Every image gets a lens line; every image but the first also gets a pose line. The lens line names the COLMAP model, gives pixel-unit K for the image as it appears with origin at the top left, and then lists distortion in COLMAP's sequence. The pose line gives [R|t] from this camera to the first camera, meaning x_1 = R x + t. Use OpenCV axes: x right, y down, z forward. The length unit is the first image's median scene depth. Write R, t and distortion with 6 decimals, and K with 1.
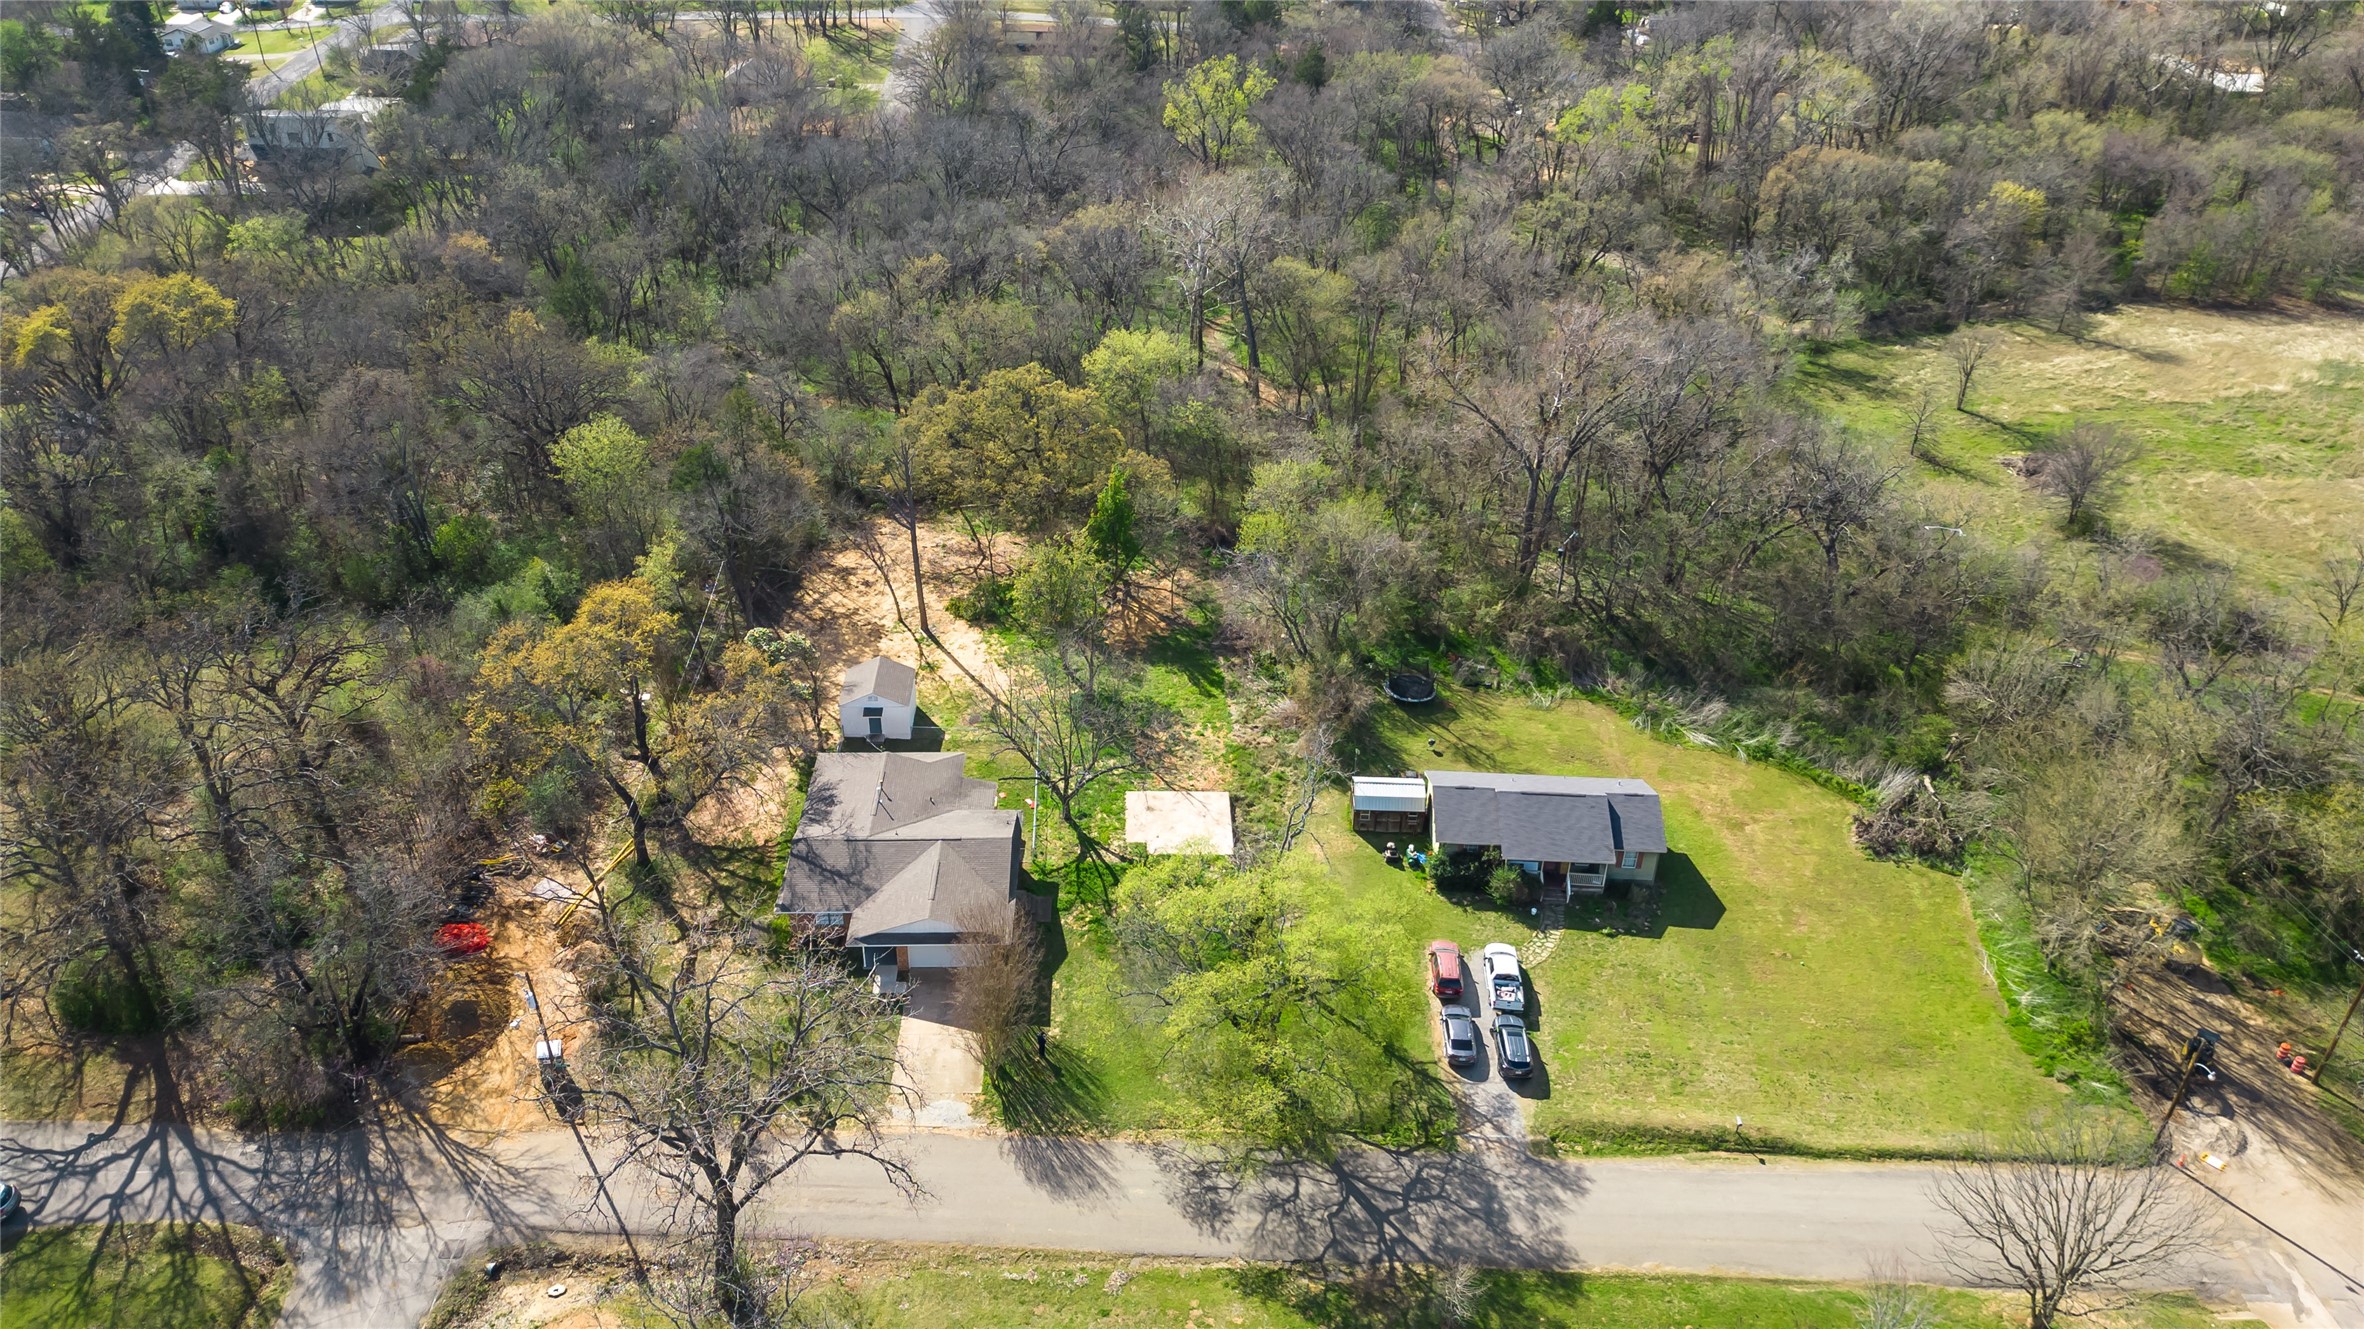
lens RADIAL K [[1643.1, 0, 1174.6], [0, 1643.1, 664.2], [0, 0, 1]] dist [0.066585, -0.059209]
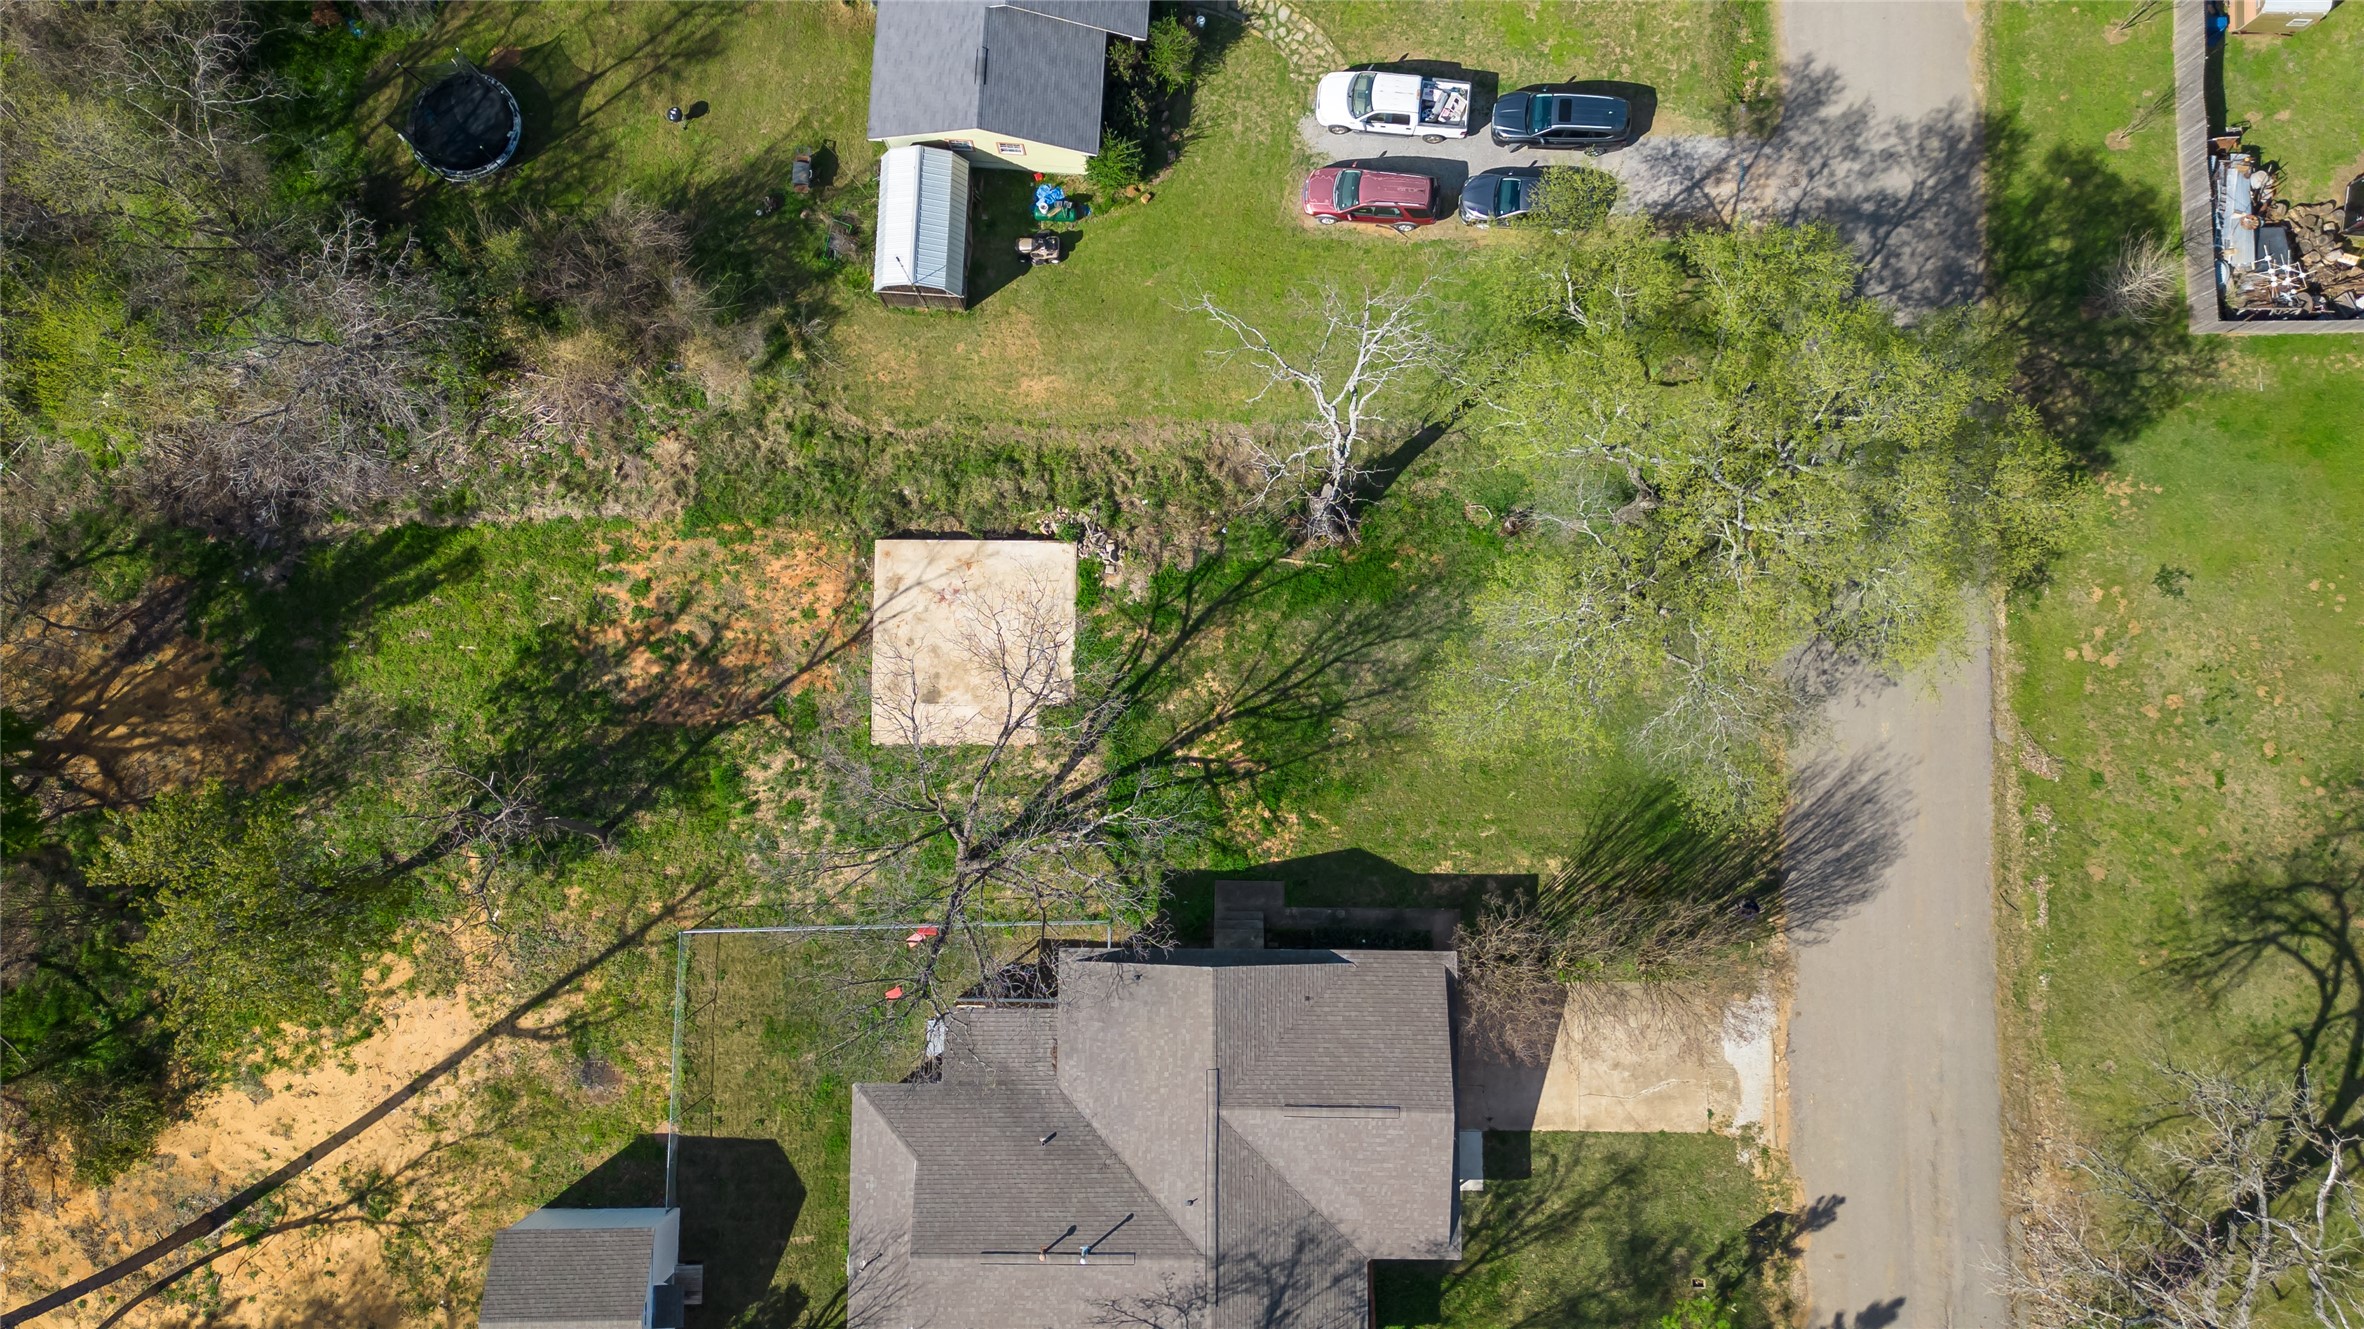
lens RADIAL K [[1643.1, 0, 1174.6], [0, 1643.1, 664.2], [0, 0, 1]] dist [0.066585, -0.059209]
pose [[0.029680, -0.998352, 0.049120, -0.030604], [0.538002, 0.057372, 0.840989, -0.330855], [-0.842421, 0.001467, 0.538818, 0.735320]]
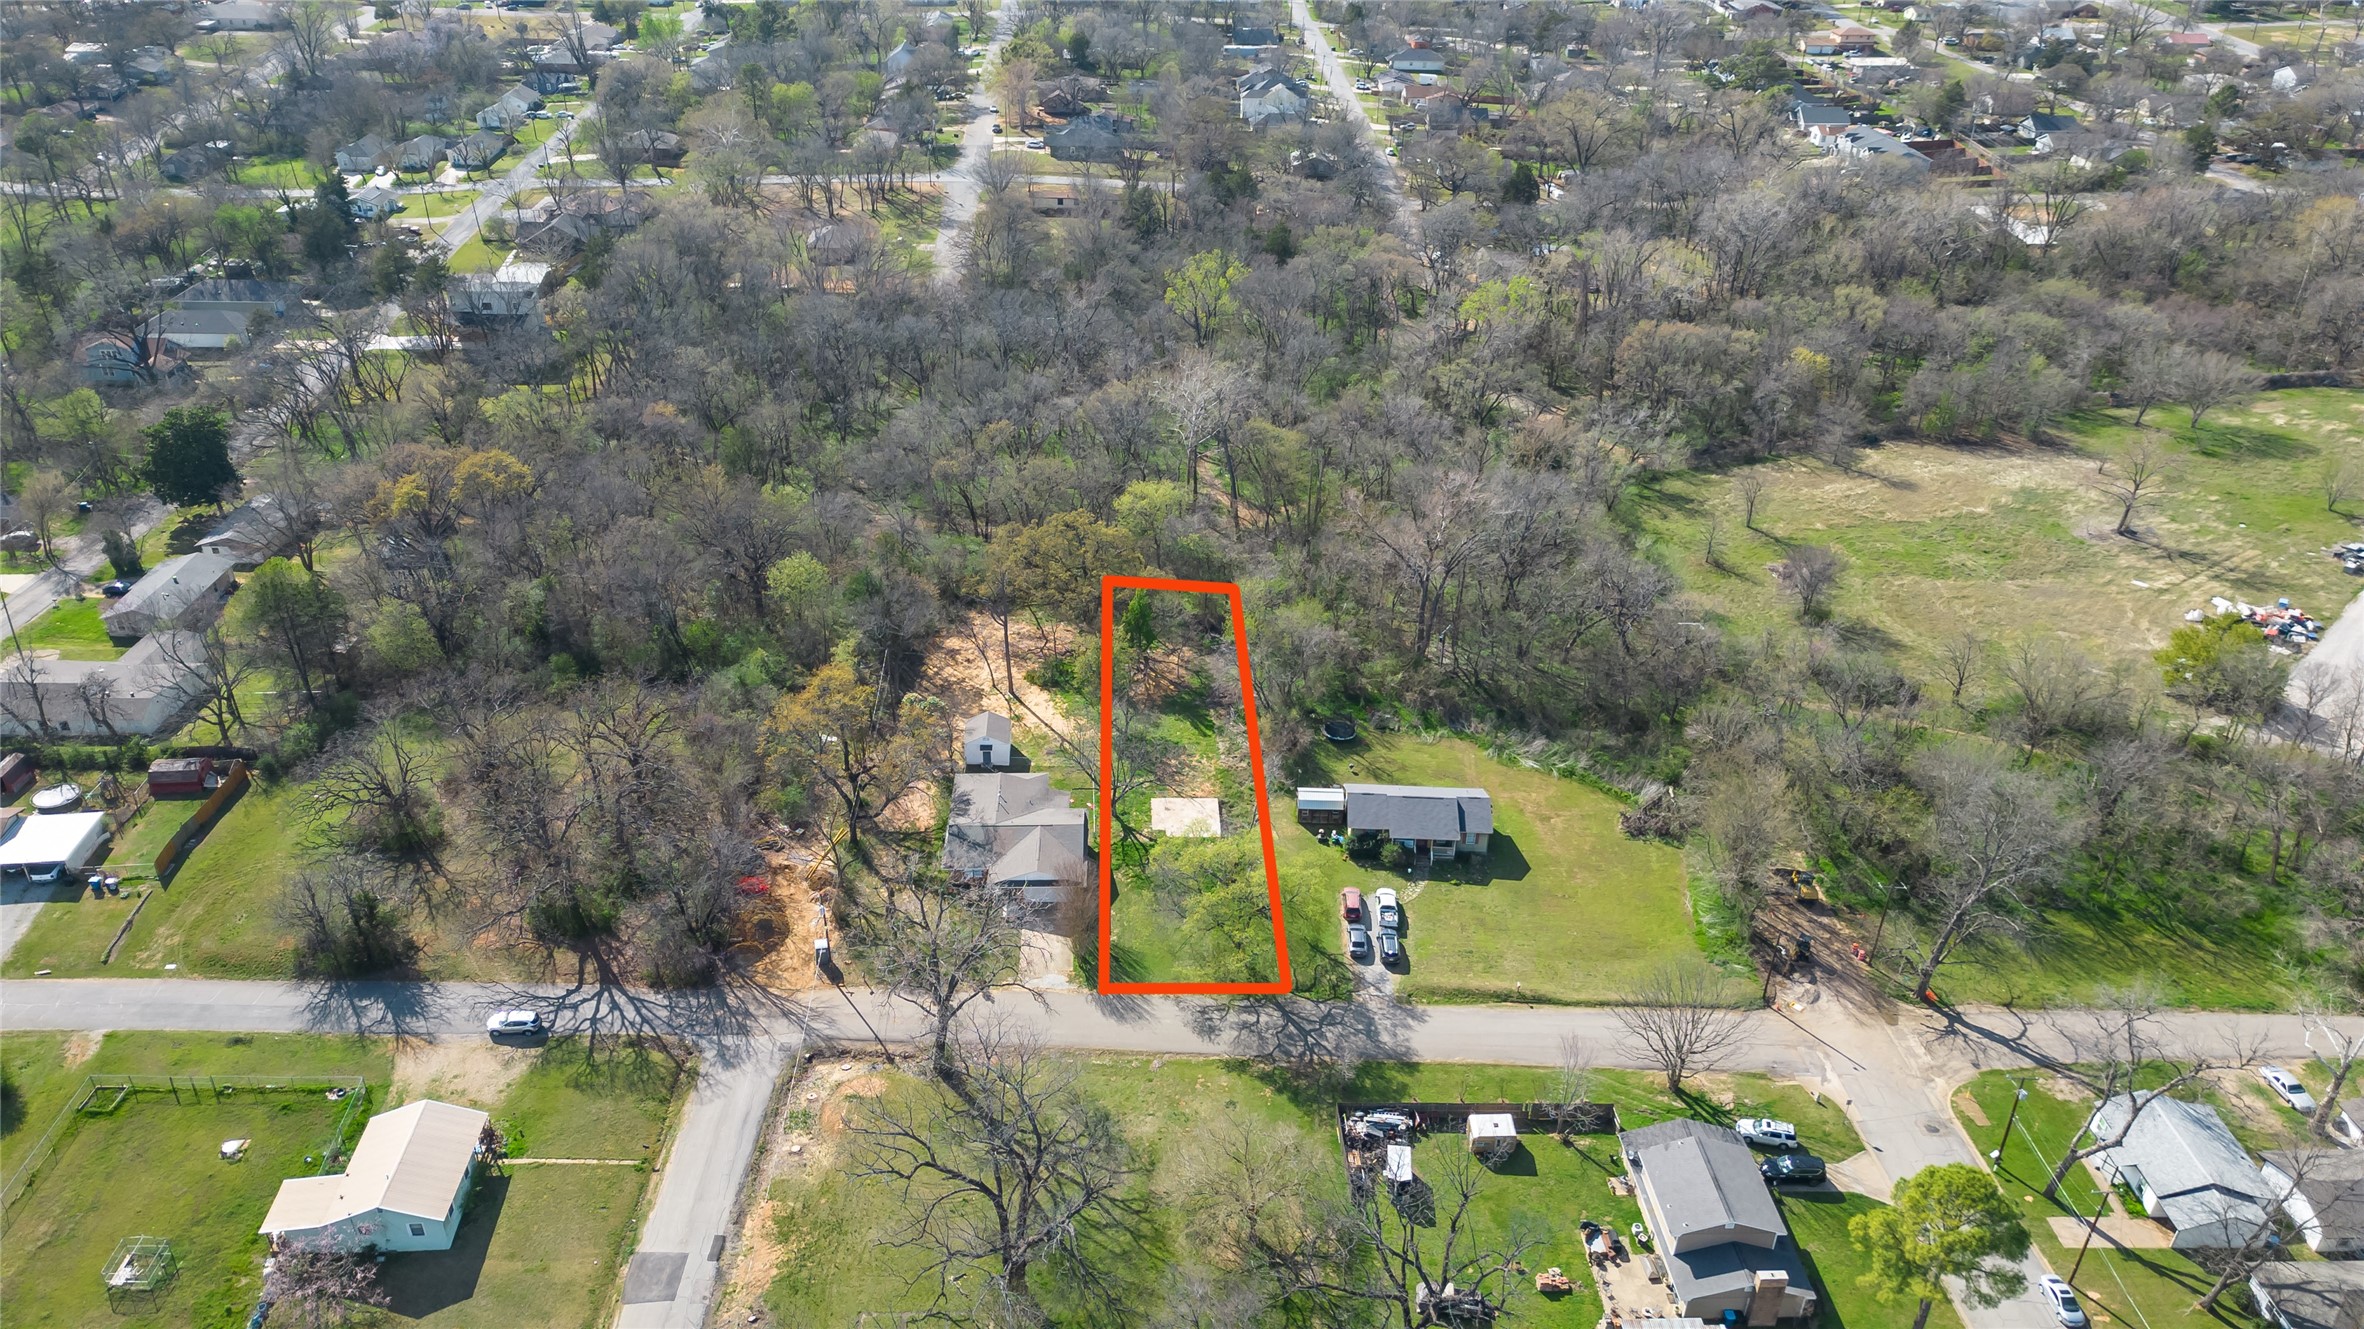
lens RADIAL K [[1643.1, 0, 1174.6], [0, 1643.1, 664.2], [0, 0, 1]] dist [0.066585, -0.059209]
pose [[0.999966, -0.003940, 0.007299, -0.020810], [0.004142, 0.999603, -0.027859, -0.005882], [-0.007186, 0.027888, 0.999585, -0.616904]]
